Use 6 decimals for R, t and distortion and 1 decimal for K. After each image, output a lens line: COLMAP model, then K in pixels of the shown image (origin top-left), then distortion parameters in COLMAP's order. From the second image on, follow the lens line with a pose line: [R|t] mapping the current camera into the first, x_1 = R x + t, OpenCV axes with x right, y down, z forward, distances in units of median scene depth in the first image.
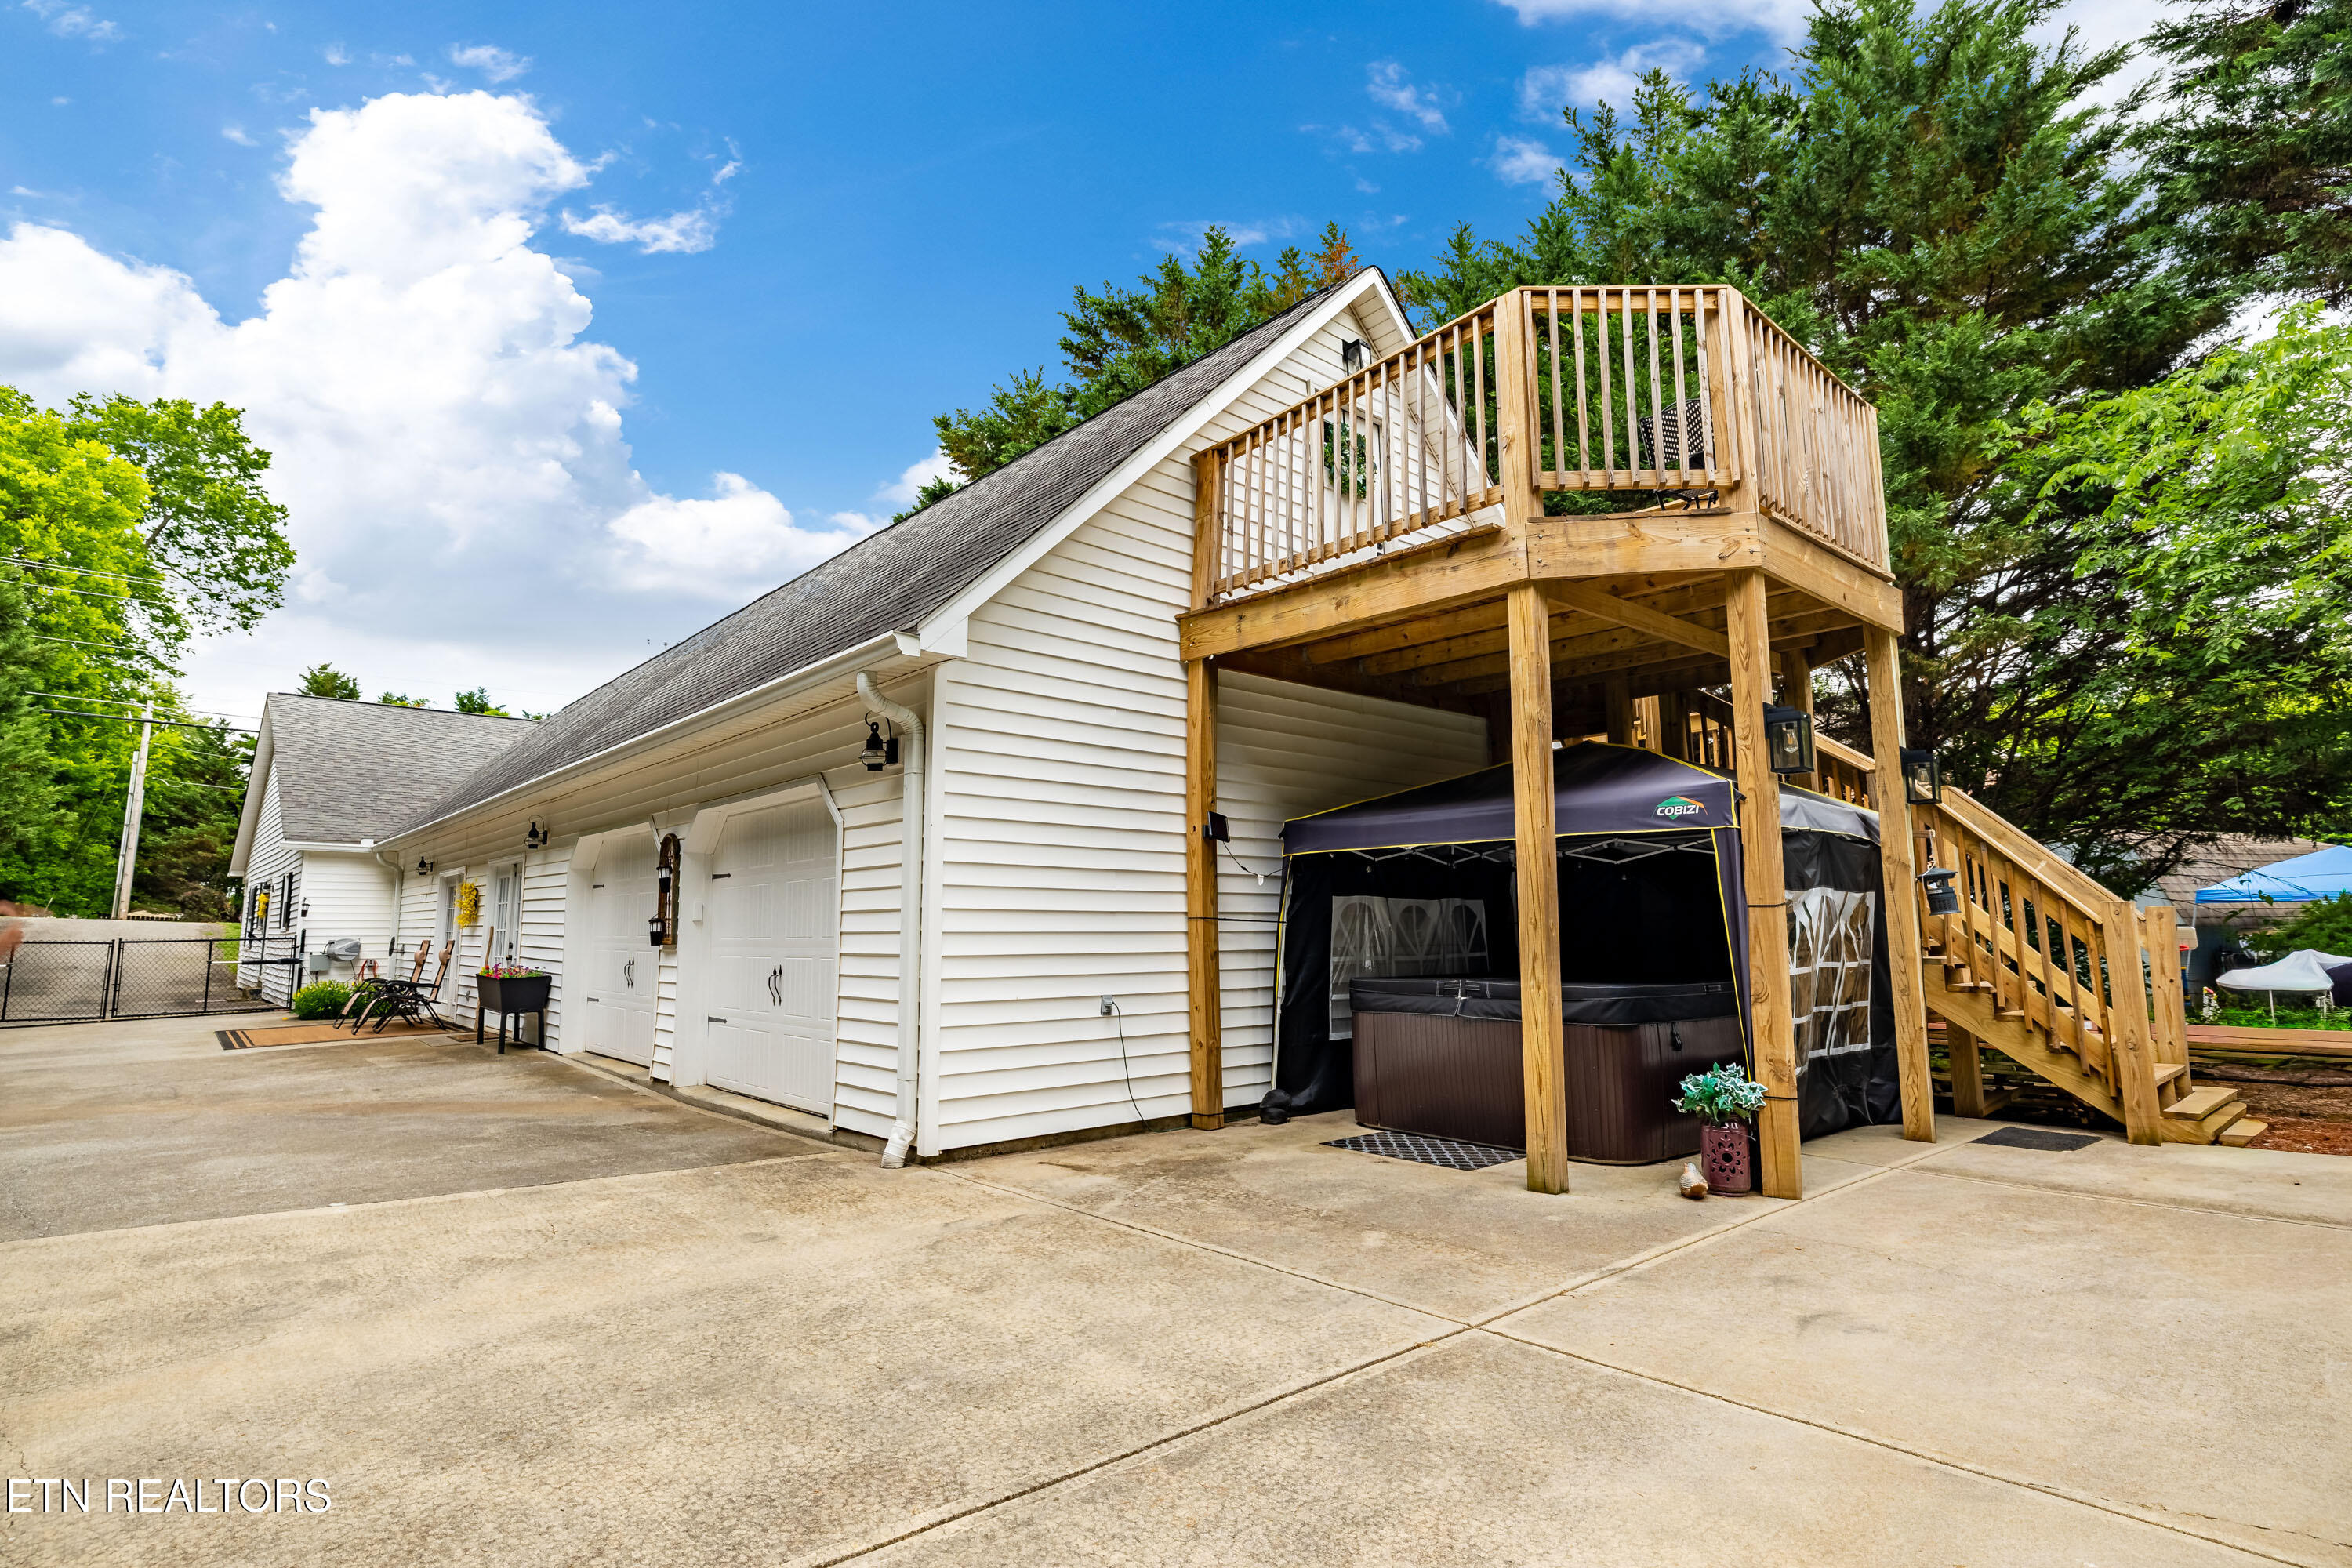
lens RADIAL K [[1135.6, 0, 1176.0], [0, 1135.6, 784.0], [0, 0, 1]] dist [0.000422, 0.000279]
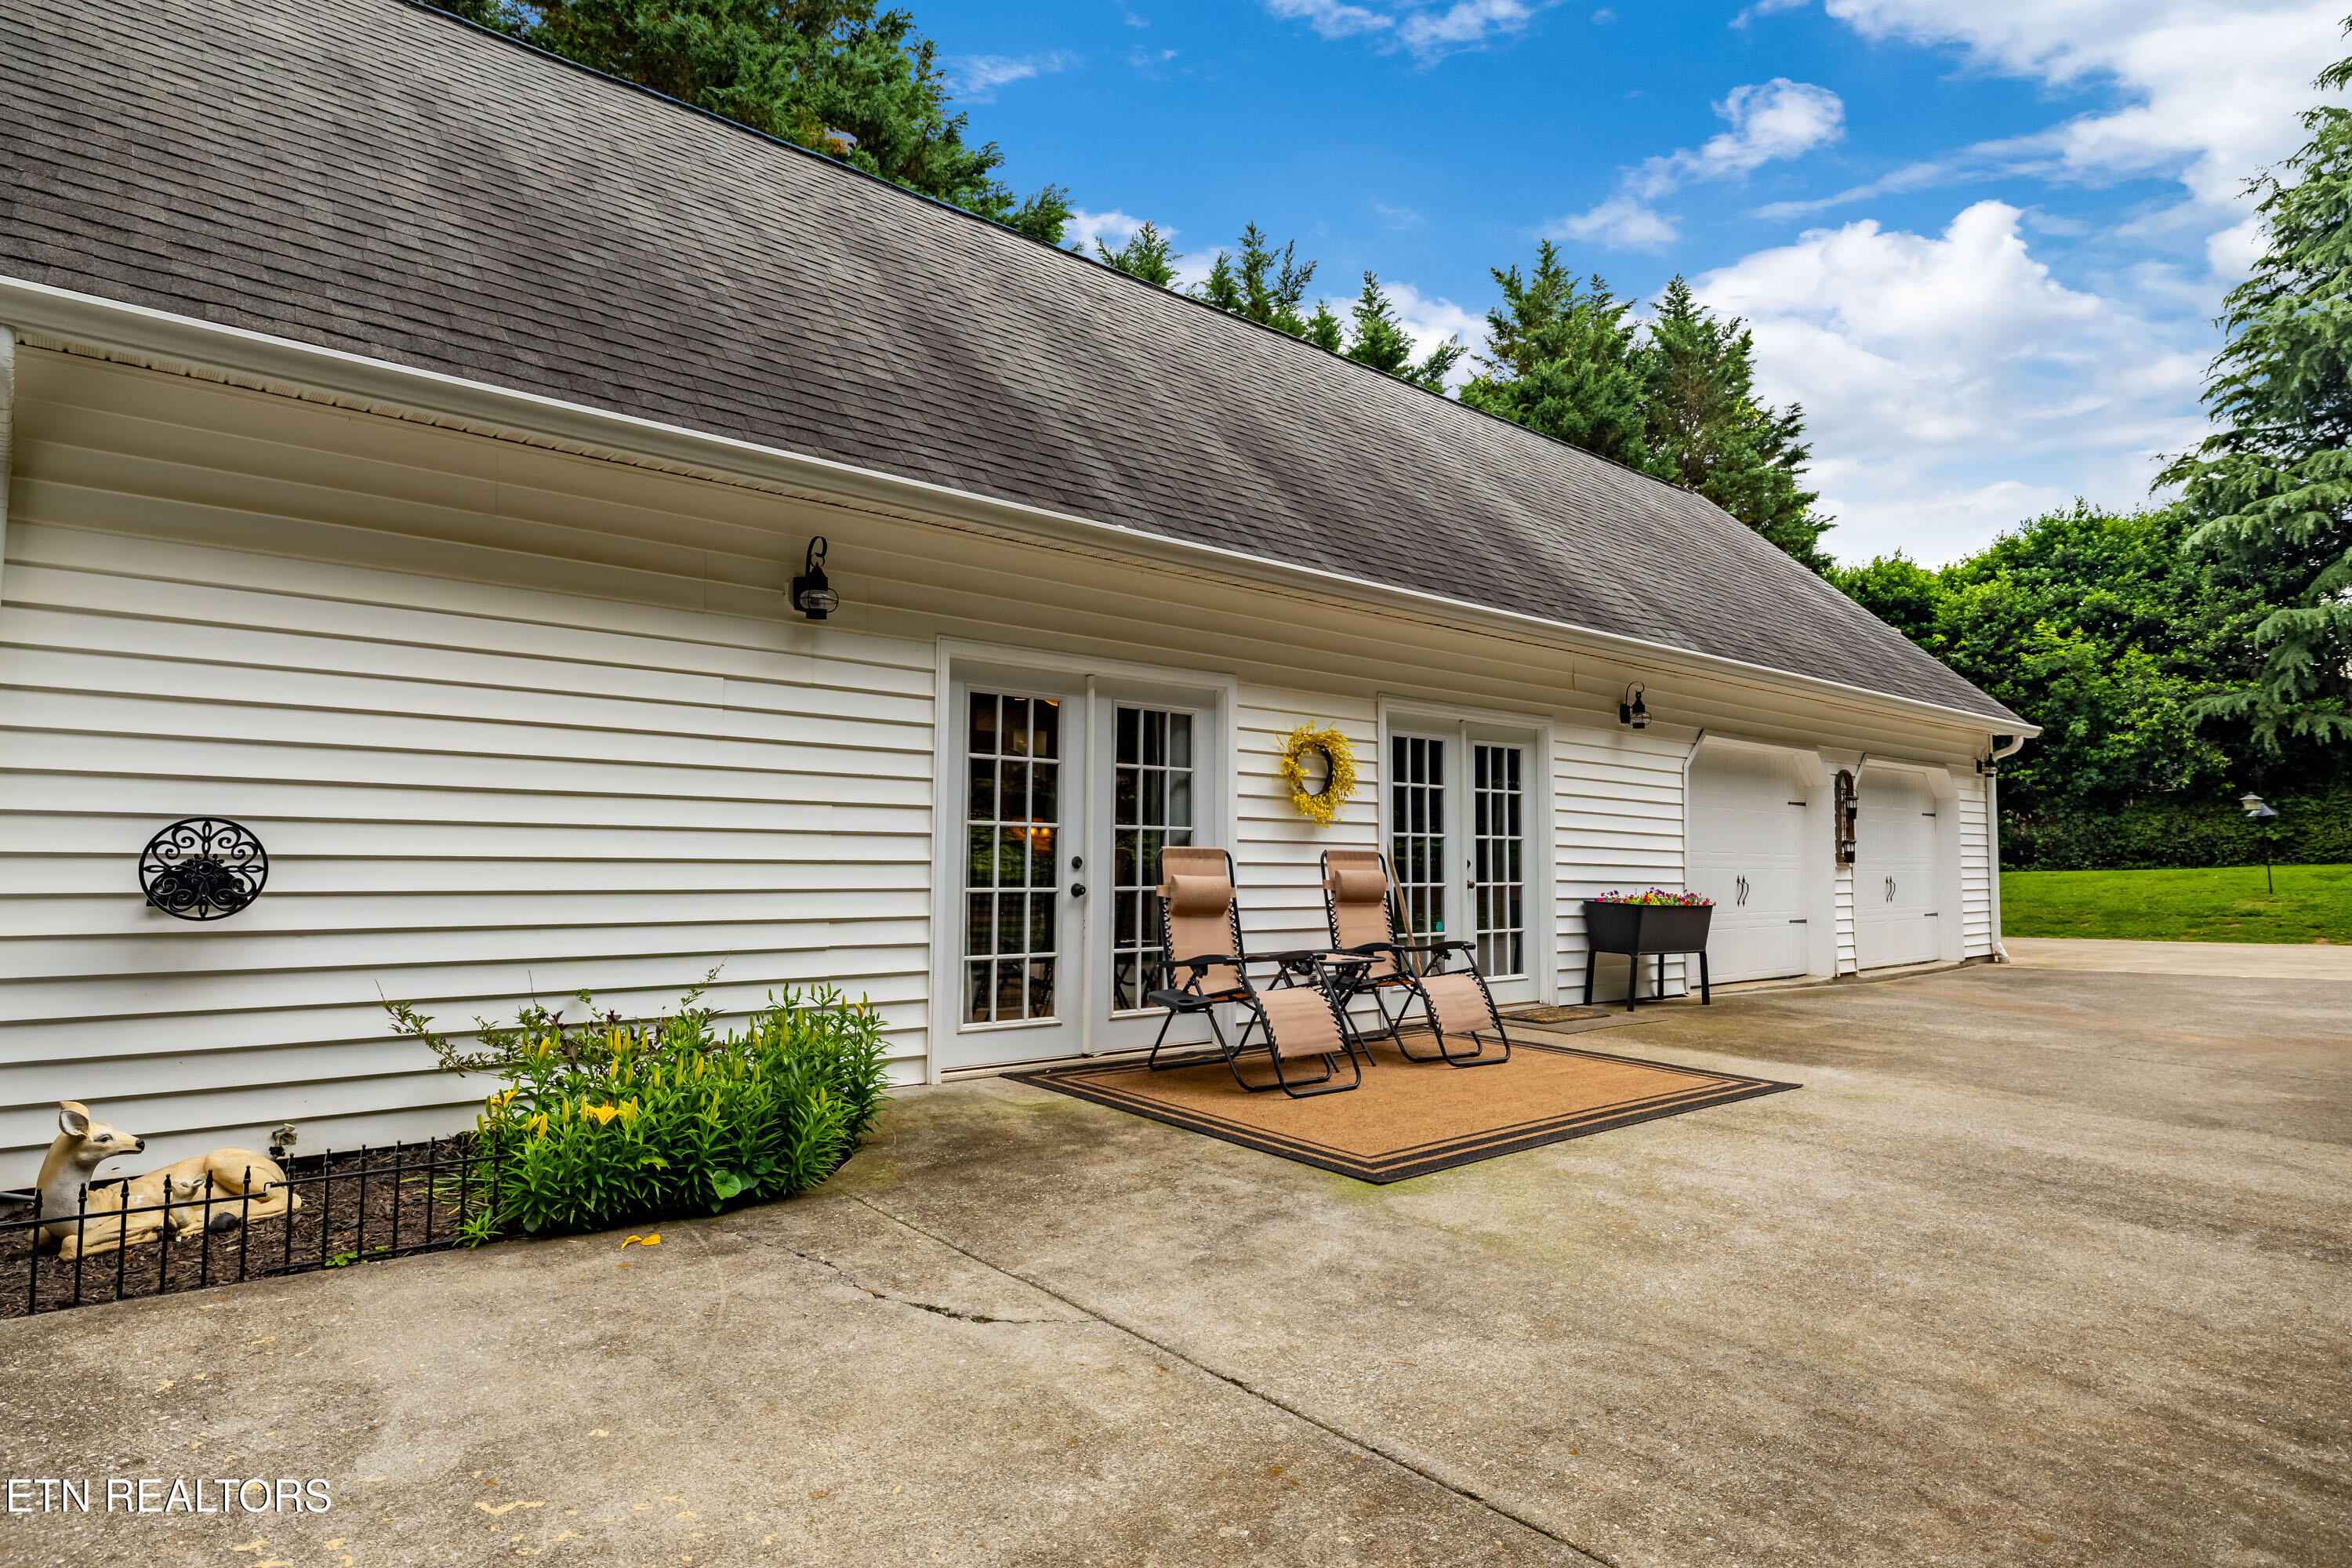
lens RADIAL K [[1270.4, 0, 1163.6], [0, 1270.4, 775.4], [0, 0, 1]] dist [0.000466, -0.000602]
pose [[0.003065, 0.041059, 0.999152, -0.866642], [-0.157651, 0.986682, -0.040063, 0.104123], [-0.987490, -0.157395, 0.009497, 0.809397]]
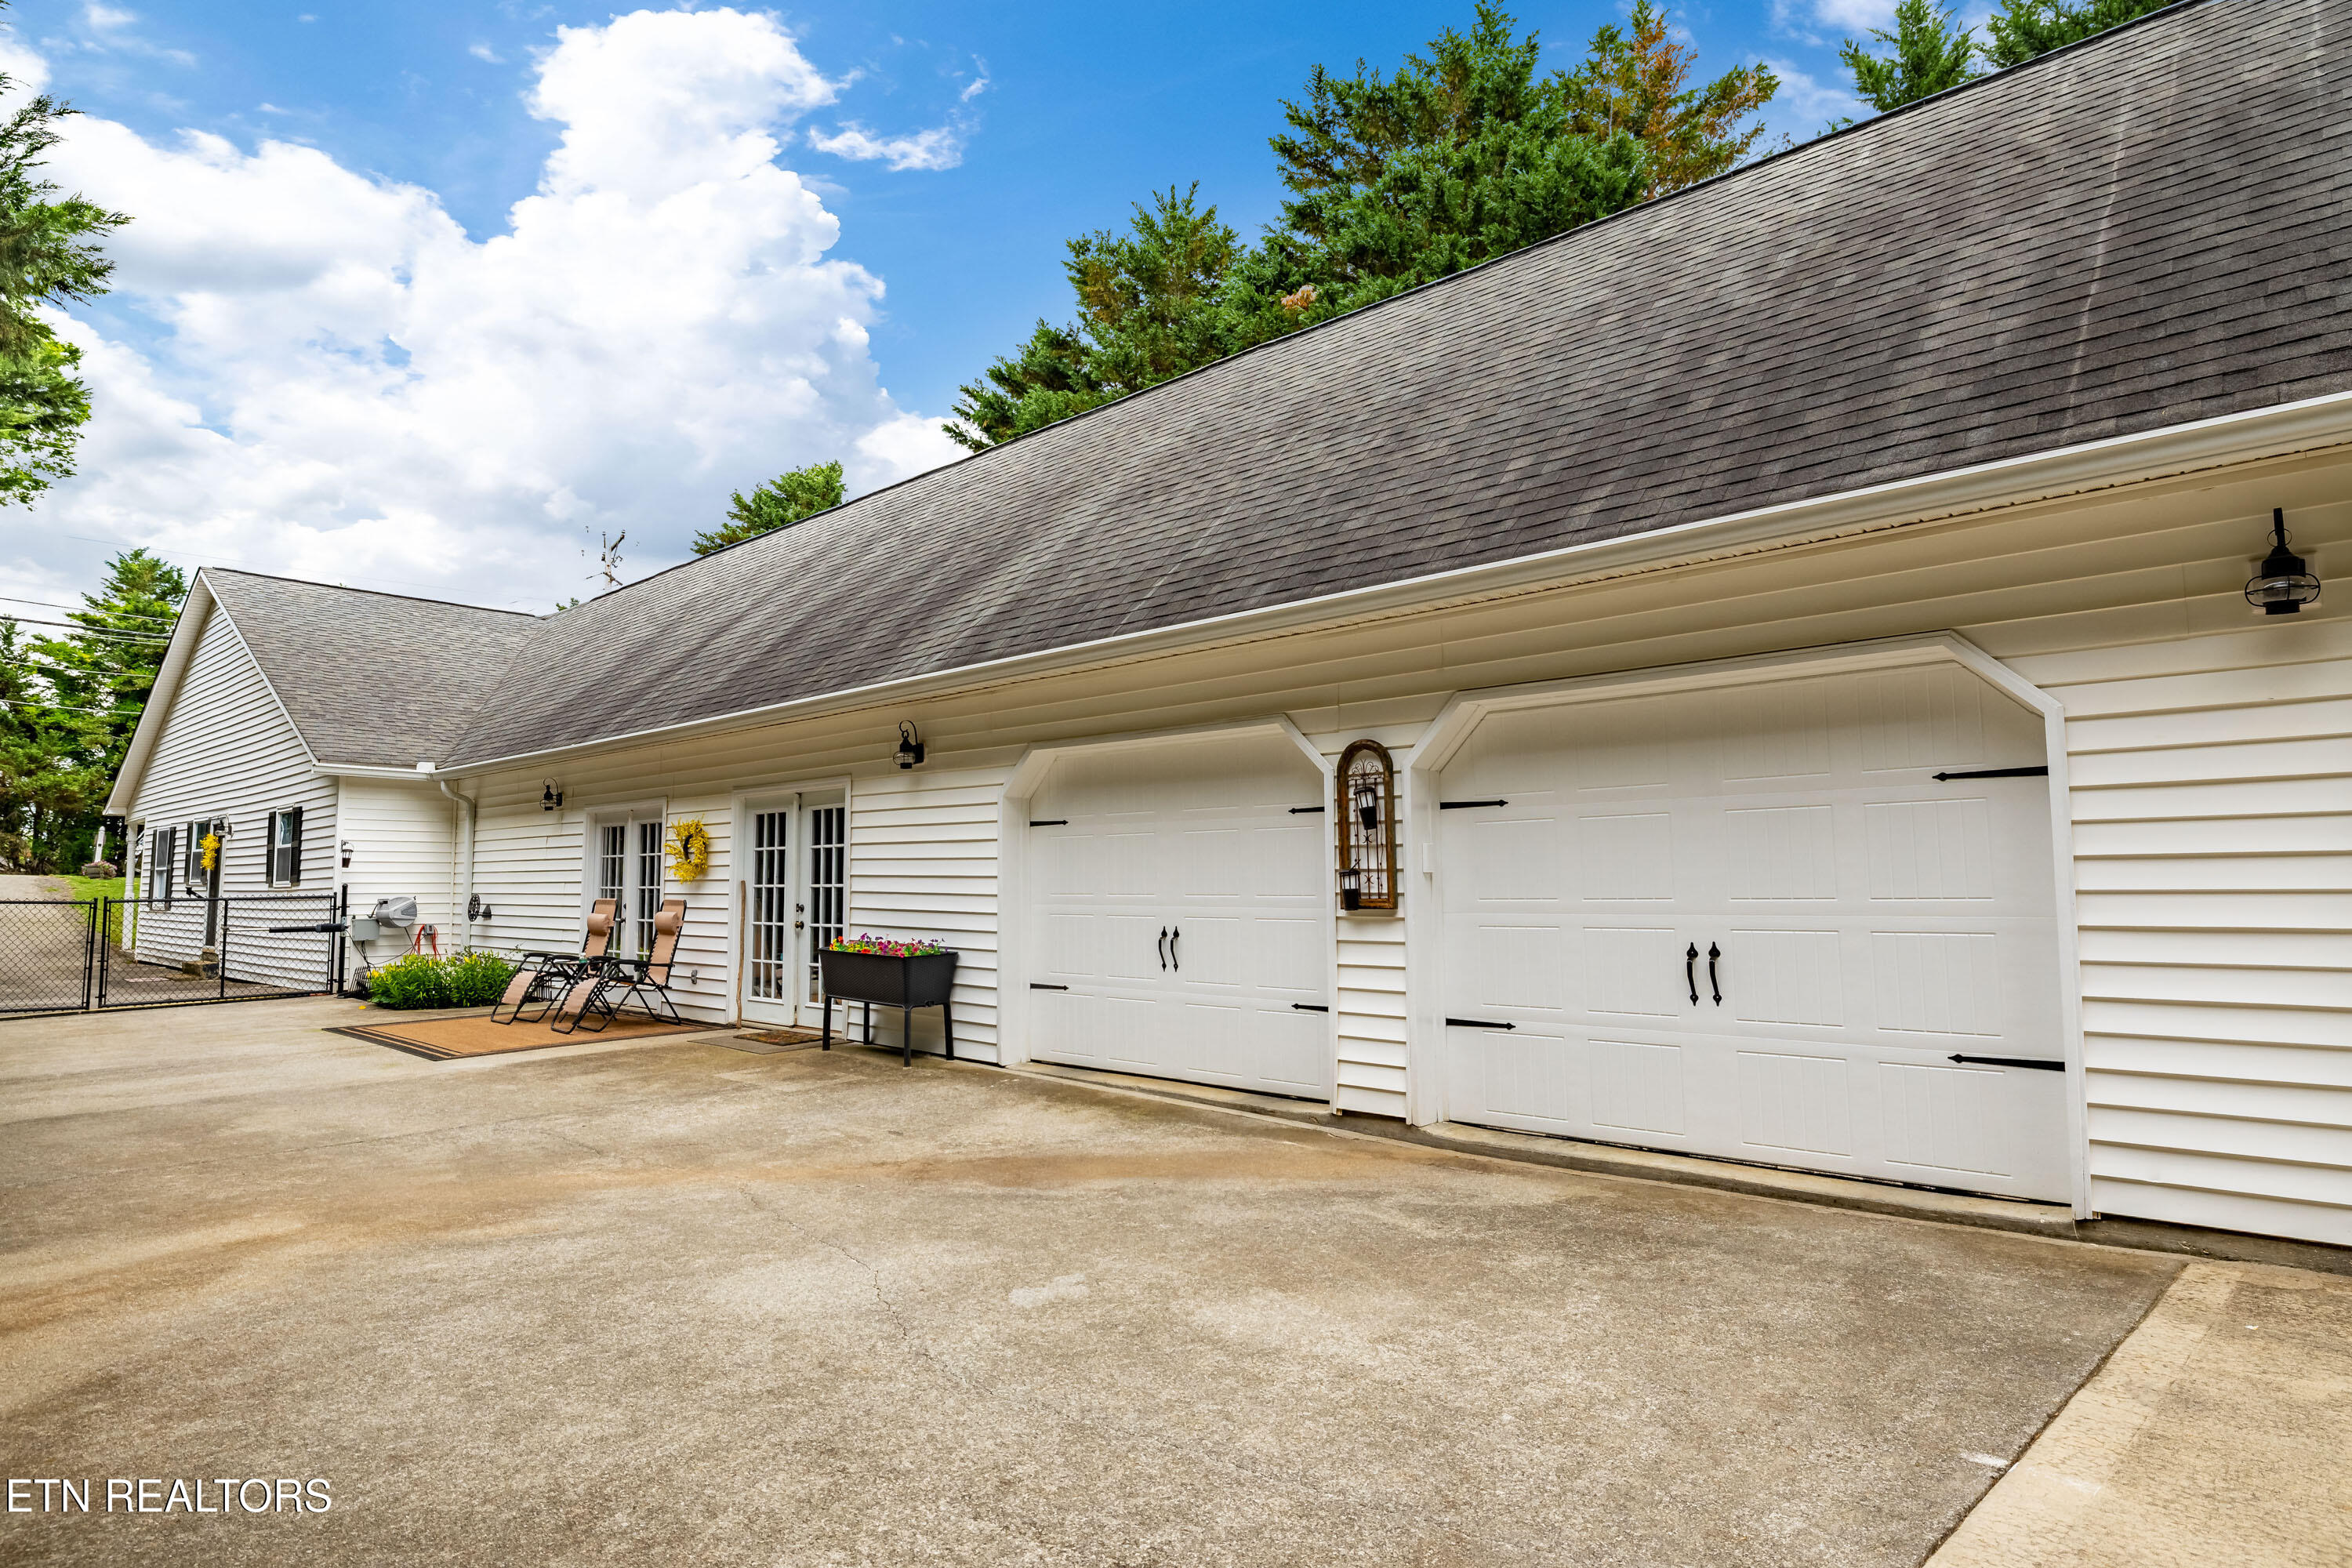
lens RADIAL K [[1270.4, 0, 1163.6], [0, 1270.4, 775.4], [0, 0, 1]] dist [0.000466, -0.000602]
pose [[0.995987, 0.009031, 0.089045, -0.308668], [-0.012659, 0.999109, 0.040258, 0.017986], [-0.088602, -0.041224, 0.995214, 0.139440]]
